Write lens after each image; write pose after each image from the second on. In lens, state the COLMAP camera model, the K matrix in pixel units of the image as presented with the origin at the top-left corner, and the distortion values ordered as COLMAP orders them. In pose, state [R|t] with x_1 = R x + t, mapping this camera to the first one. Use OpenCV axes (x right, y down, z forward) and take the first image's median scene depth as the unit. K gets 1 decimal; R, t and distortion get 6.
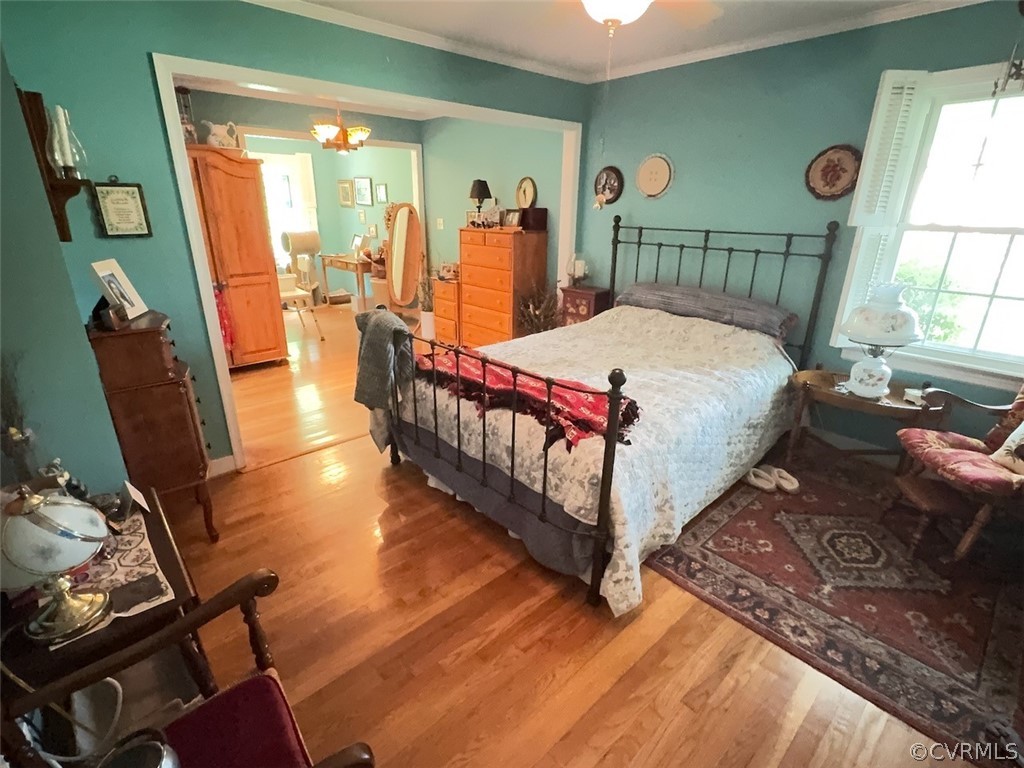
lens RADIAL K [[478.8, 0, 501.7], [0, 478.8, 374.5], [0, 0, 1]] dist [0.001740, 0.000043]
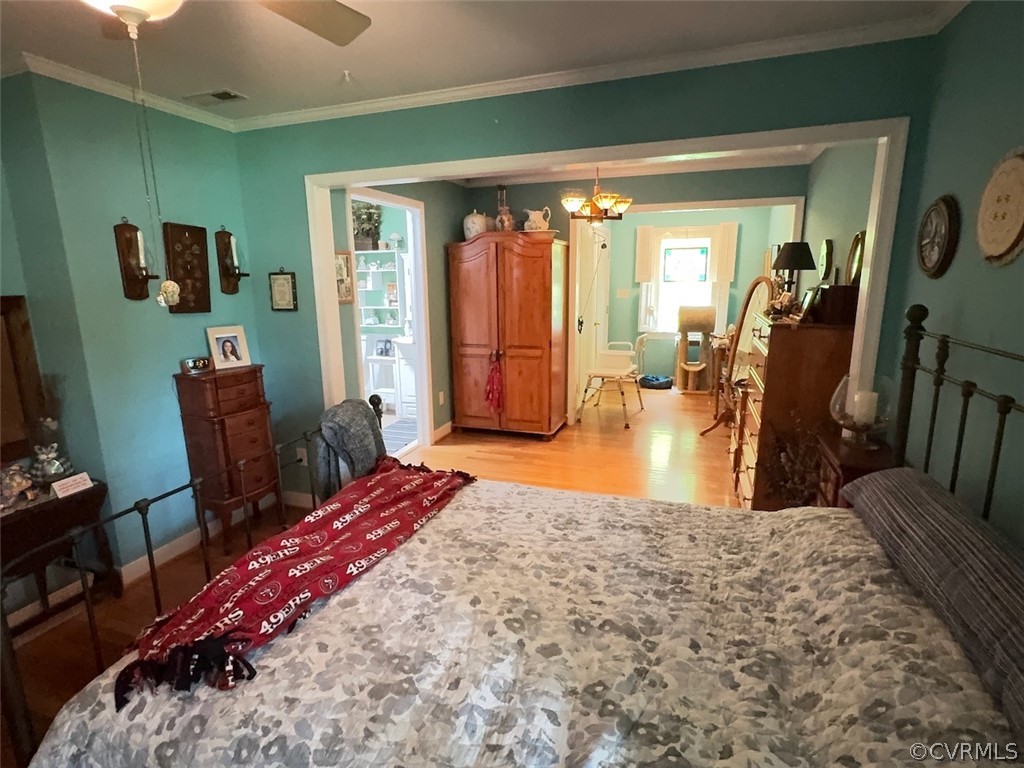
lens RADIAL K [[504.9, 0, 510.3], [0, 504.9, 387.8], [0, 0, 1]] dist [0.003208, -0.001005]
pose [[0.497151, 0.175421, -0.849746, 0.485681], [-0.275625, 0.960551, 0.037039, -0.190162], [0.822722, 0.215798, 0.525890, 0.510448]]
